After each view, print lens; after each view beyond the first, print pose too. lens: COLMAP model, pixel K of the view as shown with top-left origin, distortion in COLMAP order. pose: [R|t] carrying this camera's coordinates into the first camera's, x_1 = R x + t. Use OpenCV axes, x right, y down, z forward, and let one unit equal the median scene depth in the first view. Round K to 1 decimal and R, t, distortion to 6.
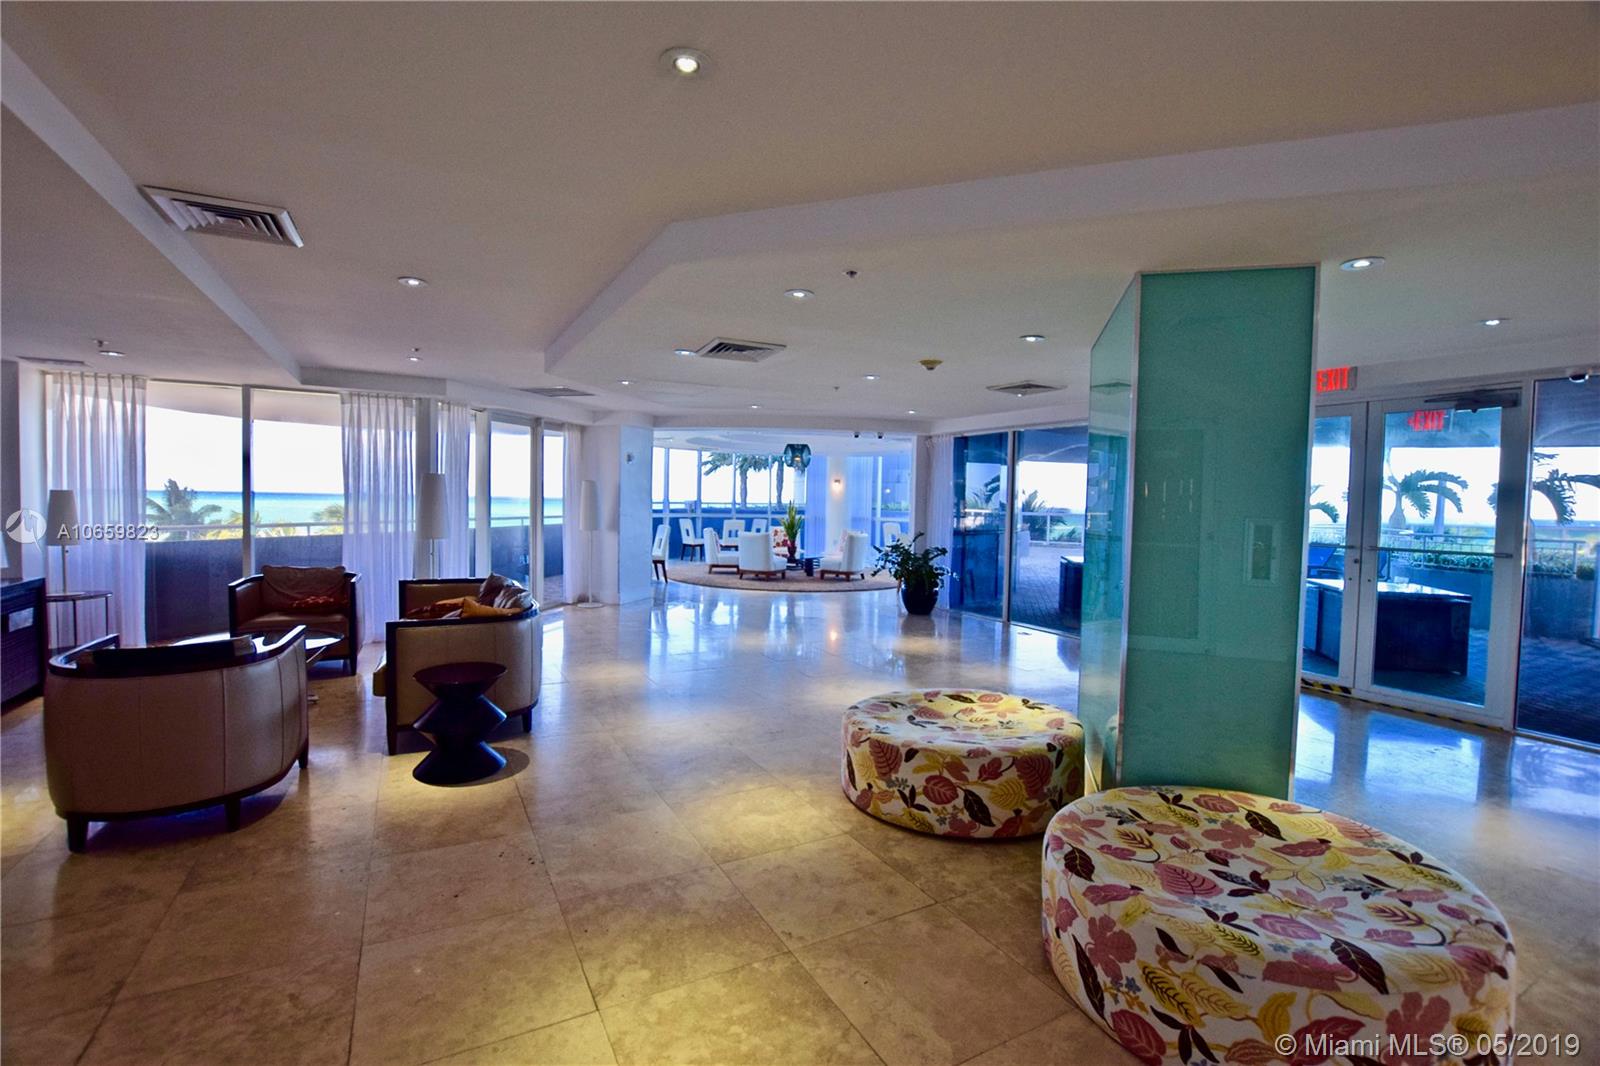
lens RADIAL K [[698.9, 0, 796.4], [0, 698.9, 529.3], [0, 0, 1]] dist [-0.037455, 0.005821]
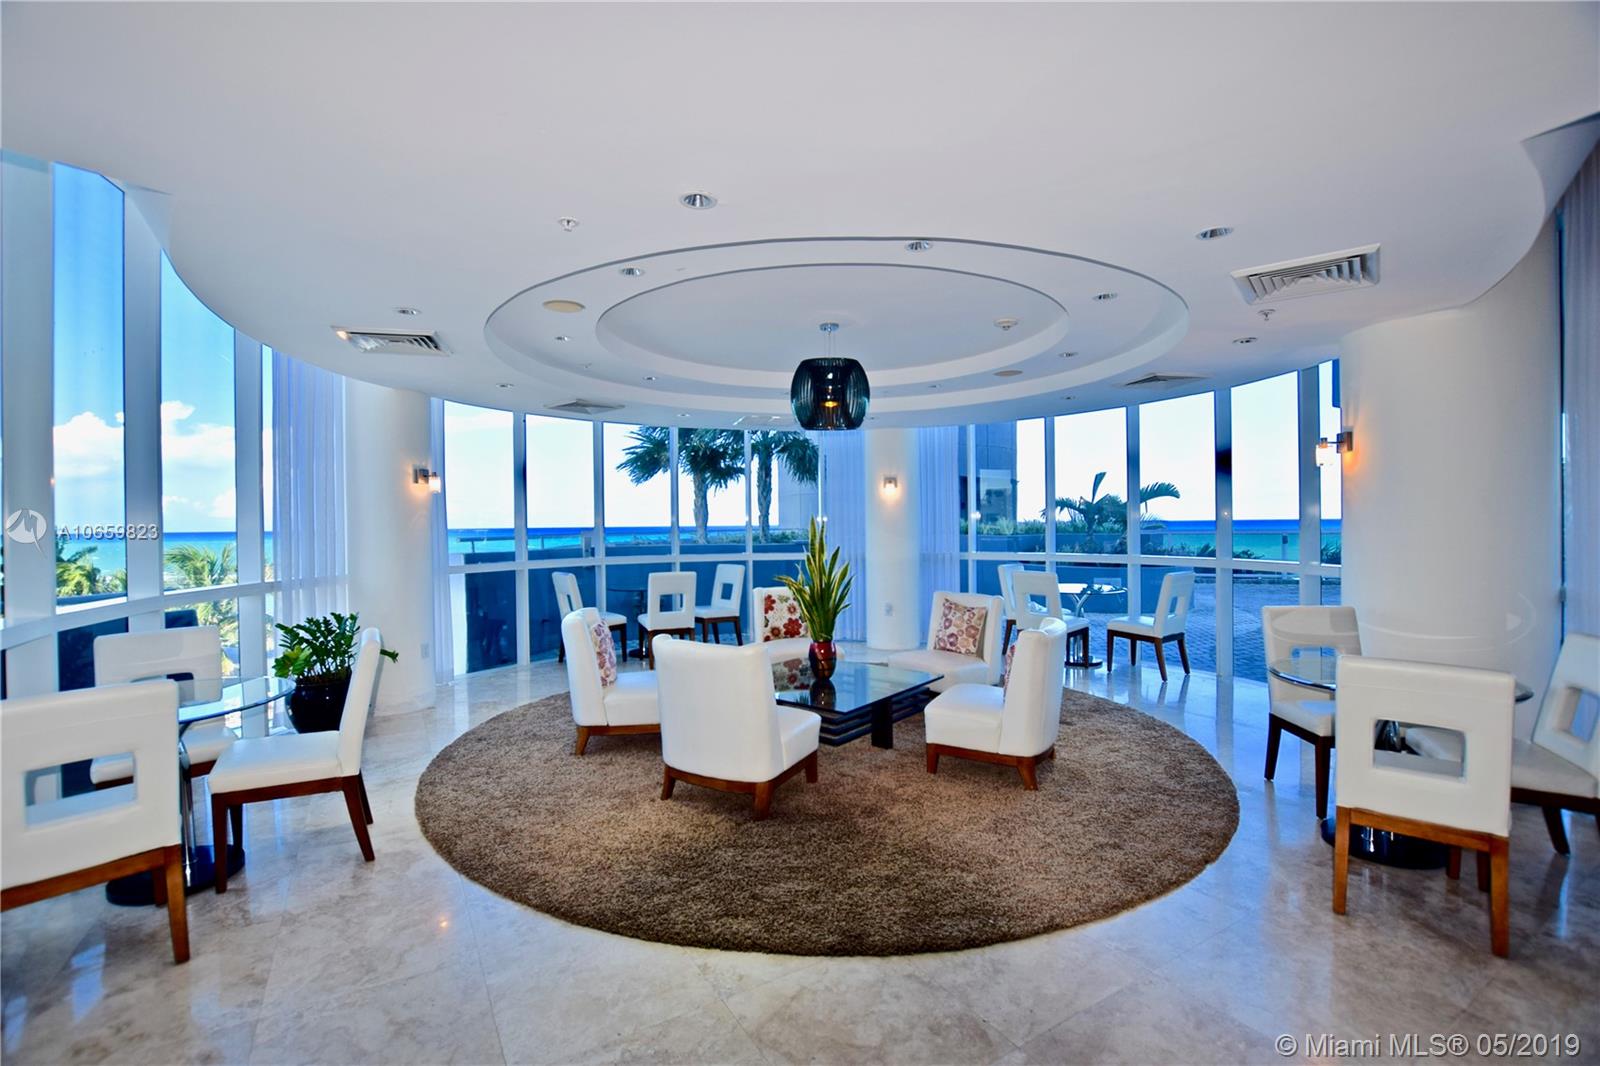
lens RADIAL K [[698.9, 0, 796.4], [0, 698.9, 529.3], [0, 0, 1]] dist [-0.037455, 0.005821]
pose [[0.998696, -0.030357, 0.041051, -0.025799], [0.031544, 0.999093, -0.028603, -0.023728], [-0.040145, 0.029860, 0.998748, 0.521770]]
